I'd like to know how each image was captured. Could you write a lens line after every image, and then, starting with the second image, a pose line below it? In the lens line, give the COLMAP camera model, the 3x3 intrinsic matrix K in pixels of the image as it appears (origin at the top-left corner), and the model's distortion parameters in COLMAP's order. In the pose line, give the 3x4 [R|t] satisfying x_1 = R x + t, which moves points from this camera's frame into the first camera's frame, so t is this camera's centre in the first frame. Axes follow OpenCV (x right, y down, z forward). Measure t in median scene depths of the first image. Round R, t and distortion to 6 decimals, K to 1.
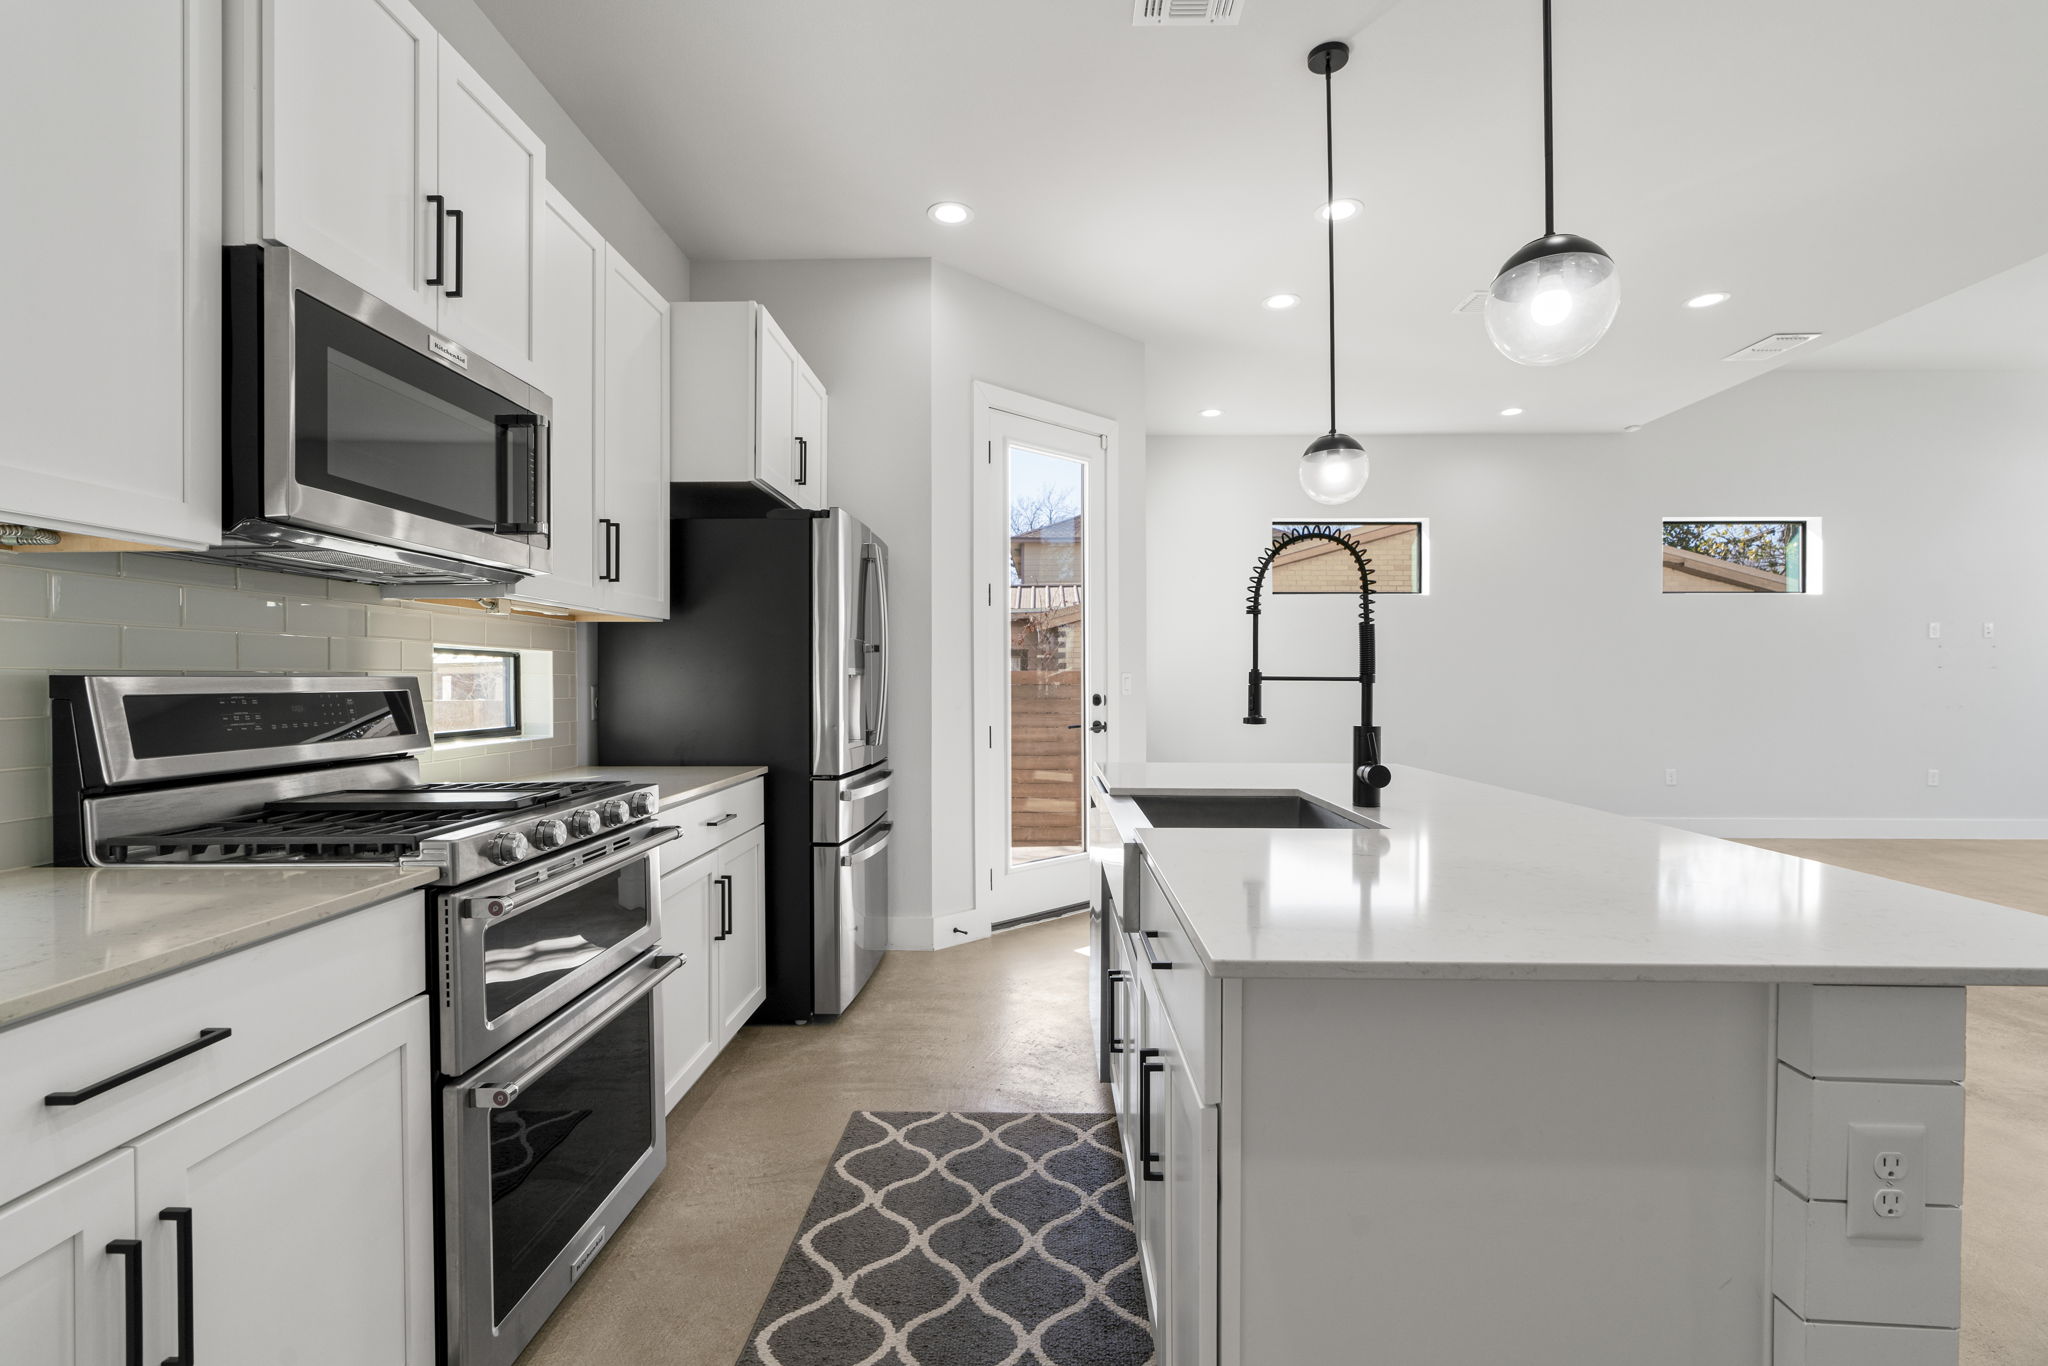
lens RADIAL K [[923.6, 0, 1020.5], [0, 923.6, 684.0], [0, 0, 1]] dist [-0.013380, 0.003591]
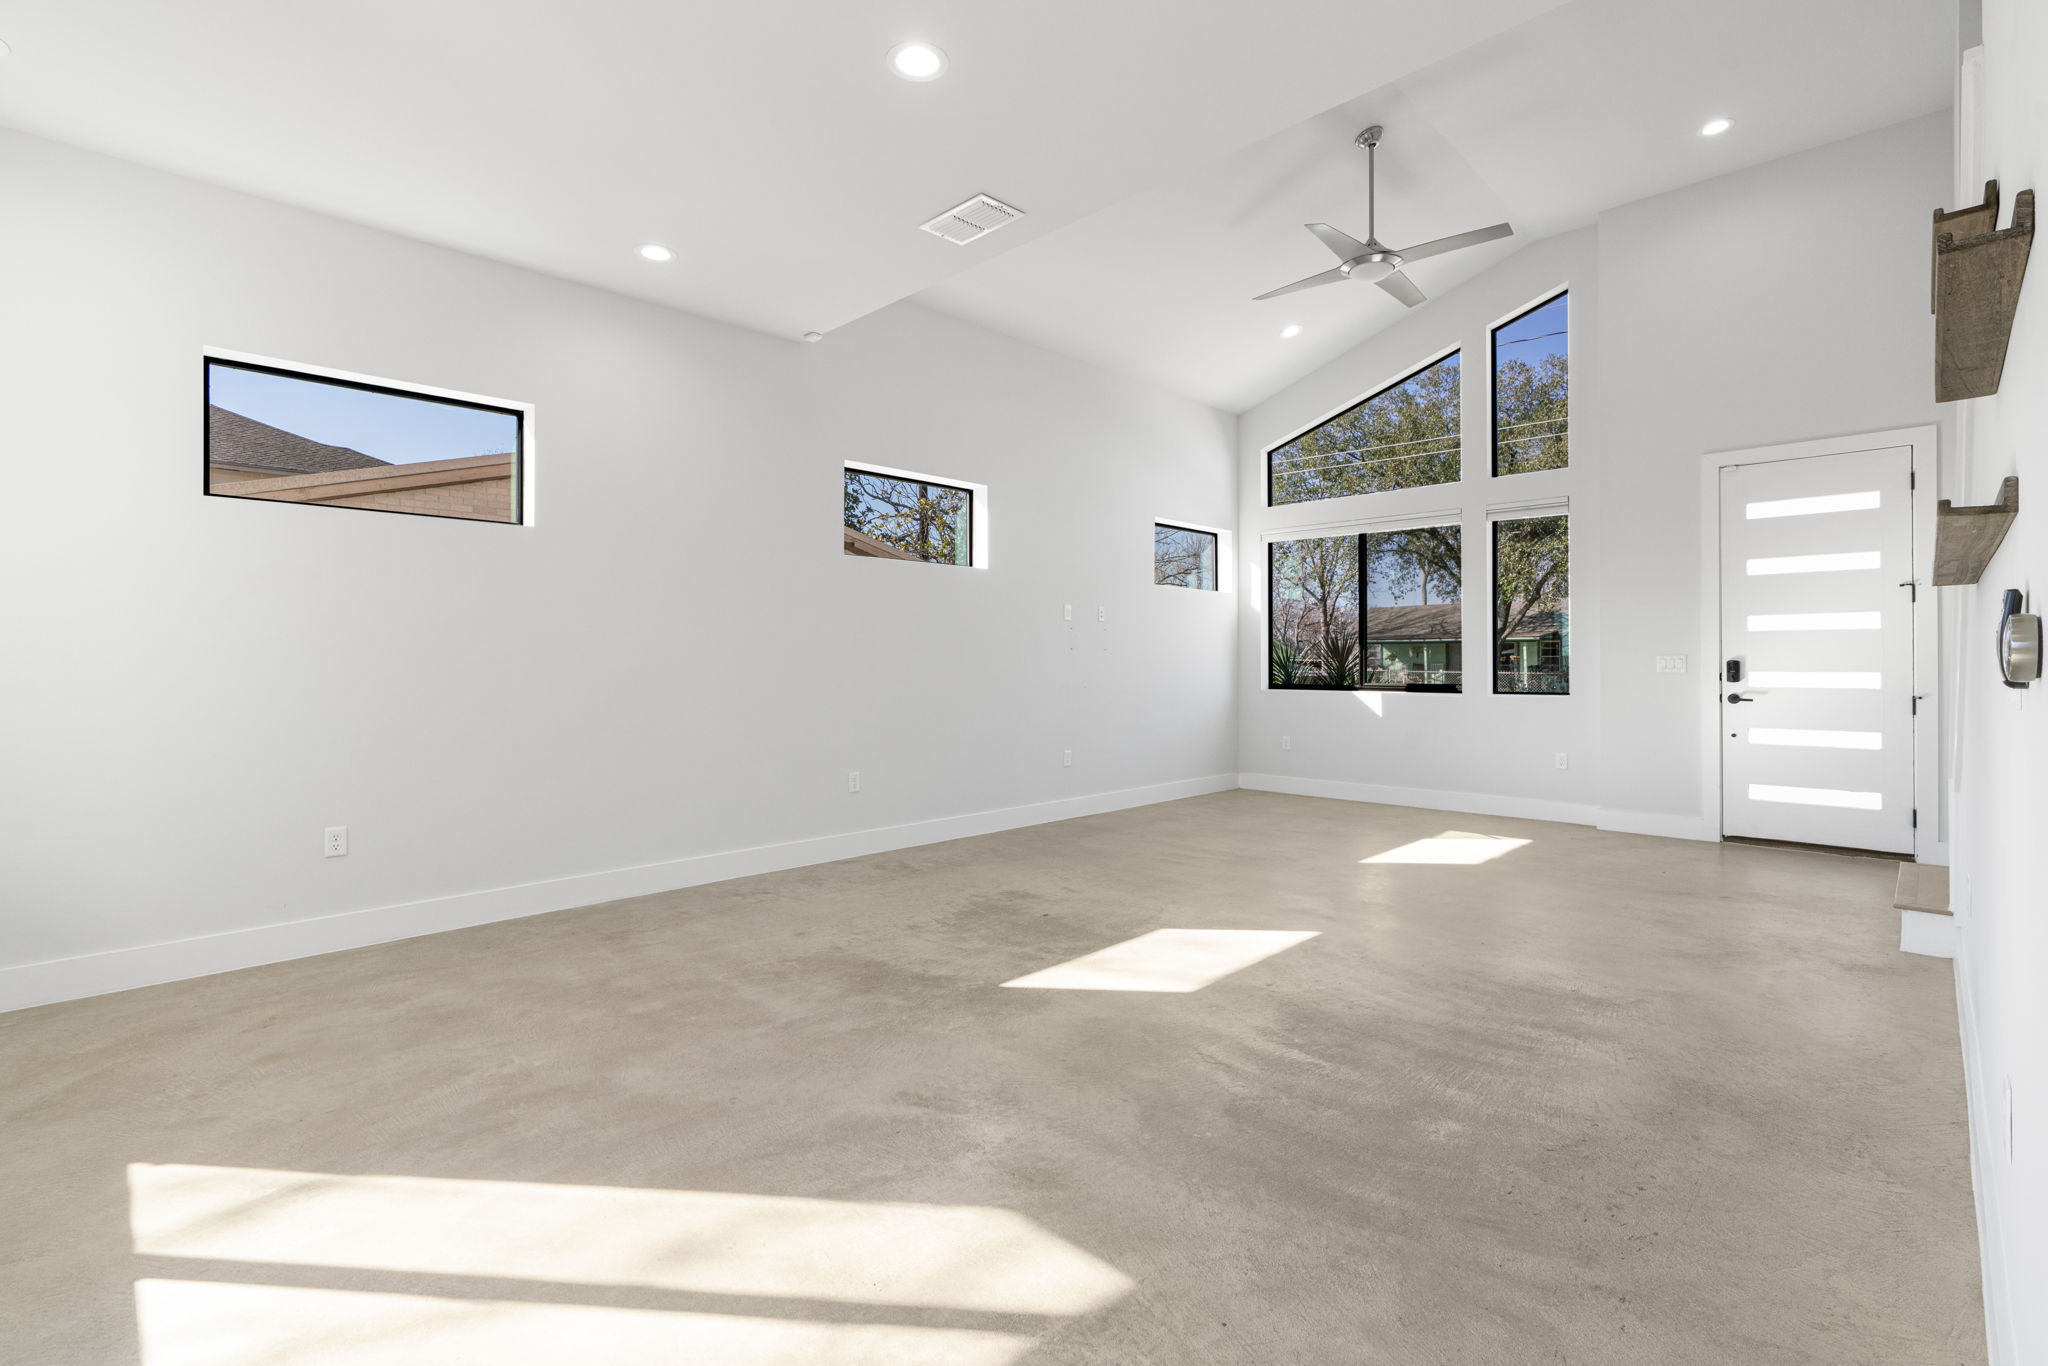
lens RADIAL K [[923.6, 0, 1027.2], [0, 923.6, 656.9], [0, 0, 1]] dist [-0.013380, 0.003591]
pose [[0.680853, 0.002186, 0.732417, 0.709143], [0.004956, 0.999959, -0.007591, -0.005405], [-0.732403, 0.008798, 0.680815, 1.092355]]
